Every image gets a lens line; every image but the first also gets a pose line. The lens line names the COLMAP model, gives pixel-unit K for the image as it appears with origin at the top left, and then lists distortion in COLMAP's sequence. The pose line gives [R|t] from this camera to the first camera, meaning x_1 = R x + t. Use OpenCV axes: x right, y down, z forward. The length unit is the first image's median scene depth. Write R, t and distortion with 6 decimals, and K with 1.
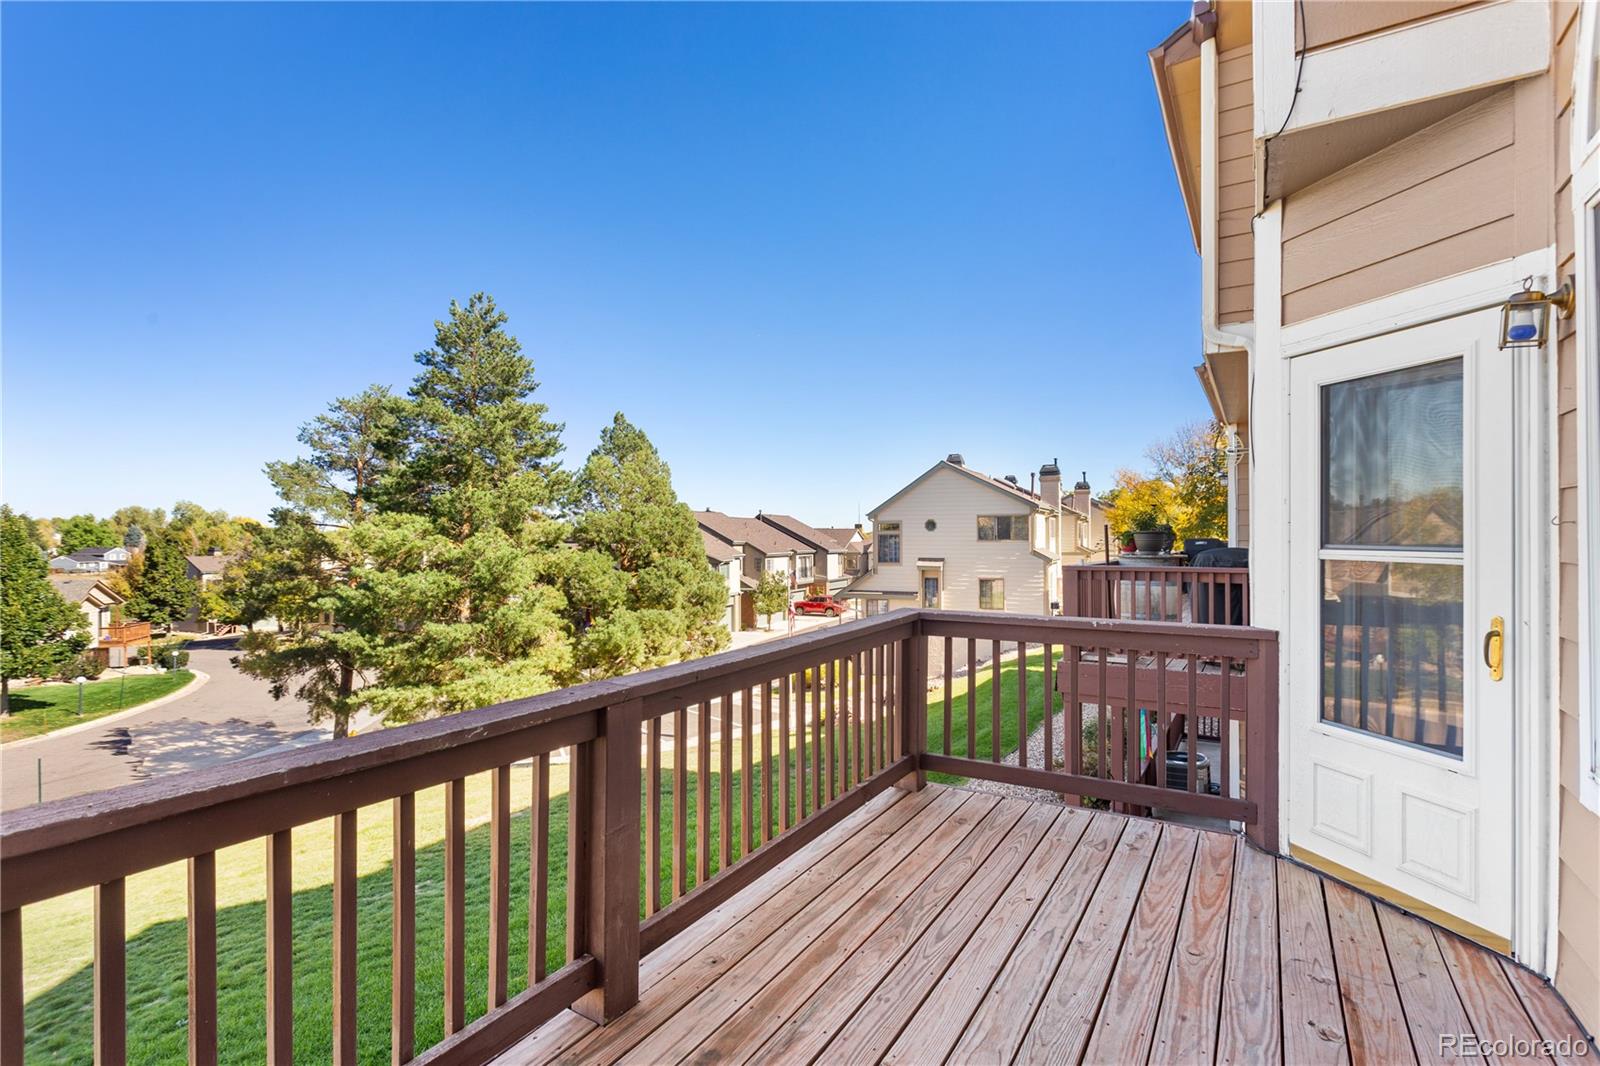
lens RADIAL K [[787.5, 0, 797.3], [0, 787.5, 529.3], [0, 0, 1]] dist [-0.006590, 0.004571]
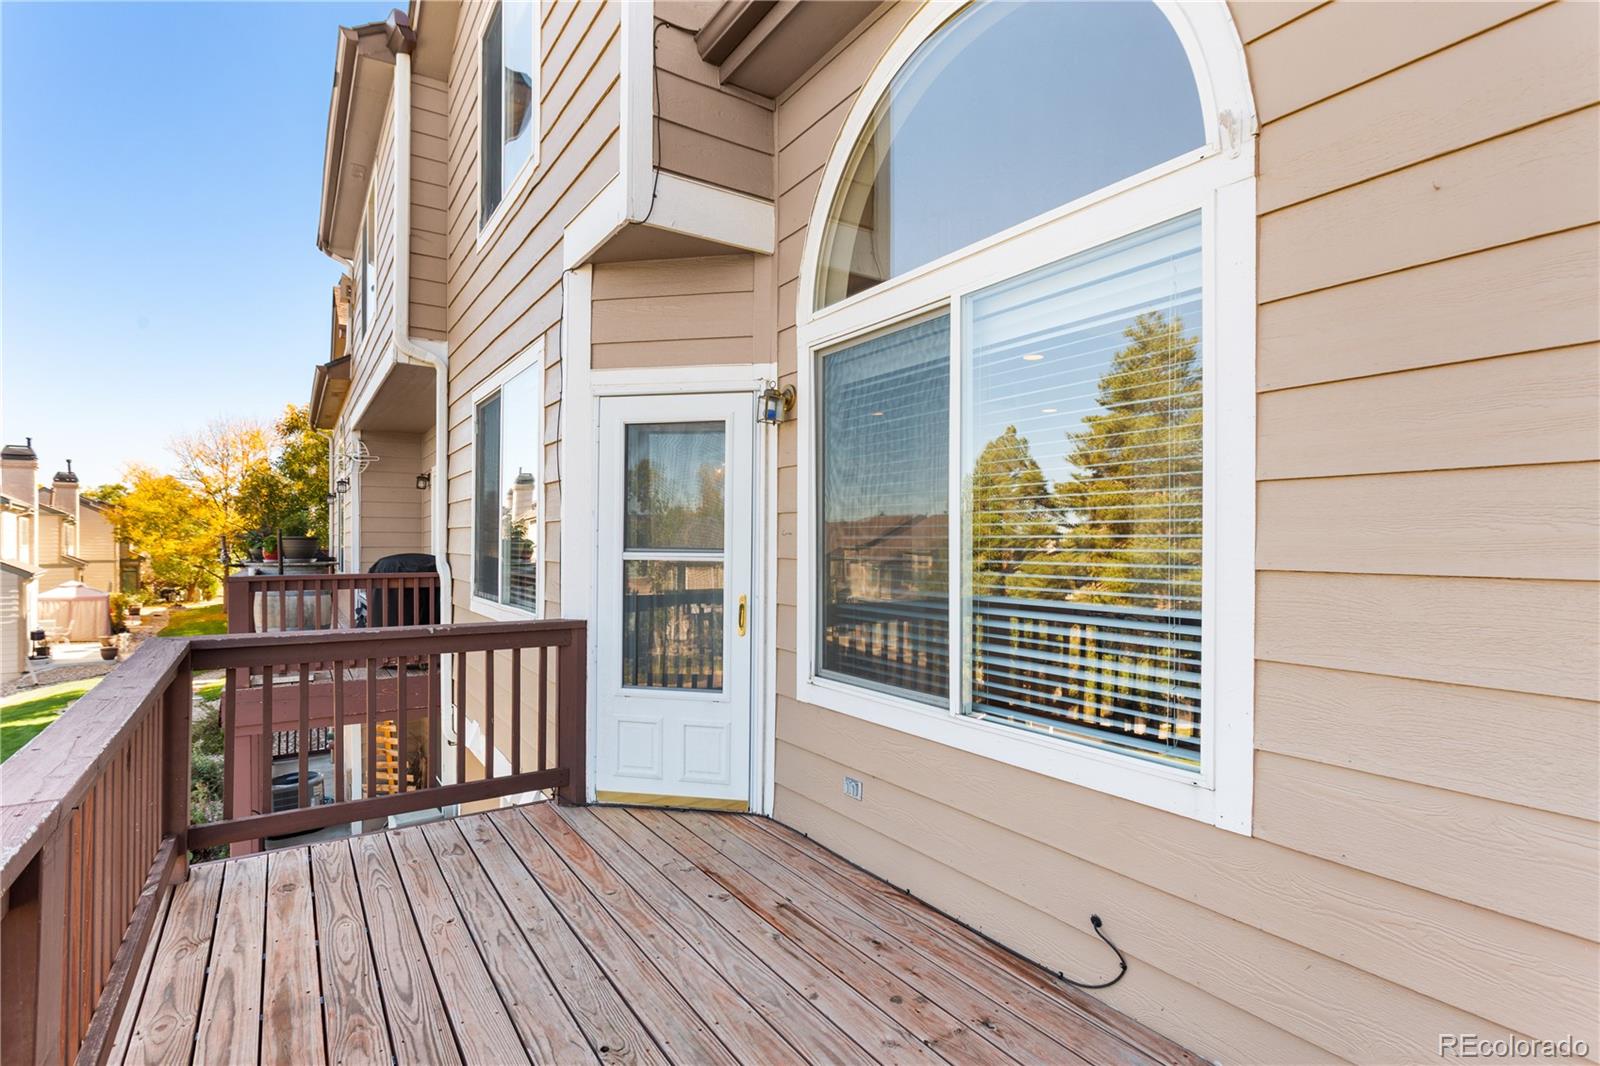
lens RADIAL K [[787.5, 0, 805.0], [0, 787.5, 542.4], [0, 0, 1]] dist [-0.006590, 0.004571]
pose [[0.410758, 0.002913, 0.911740, -0.363985], [-0.009844, 0.999951, 0.001241, 0.004958], [-0.911691, -0.009485, 0.410767, 0.199429]]
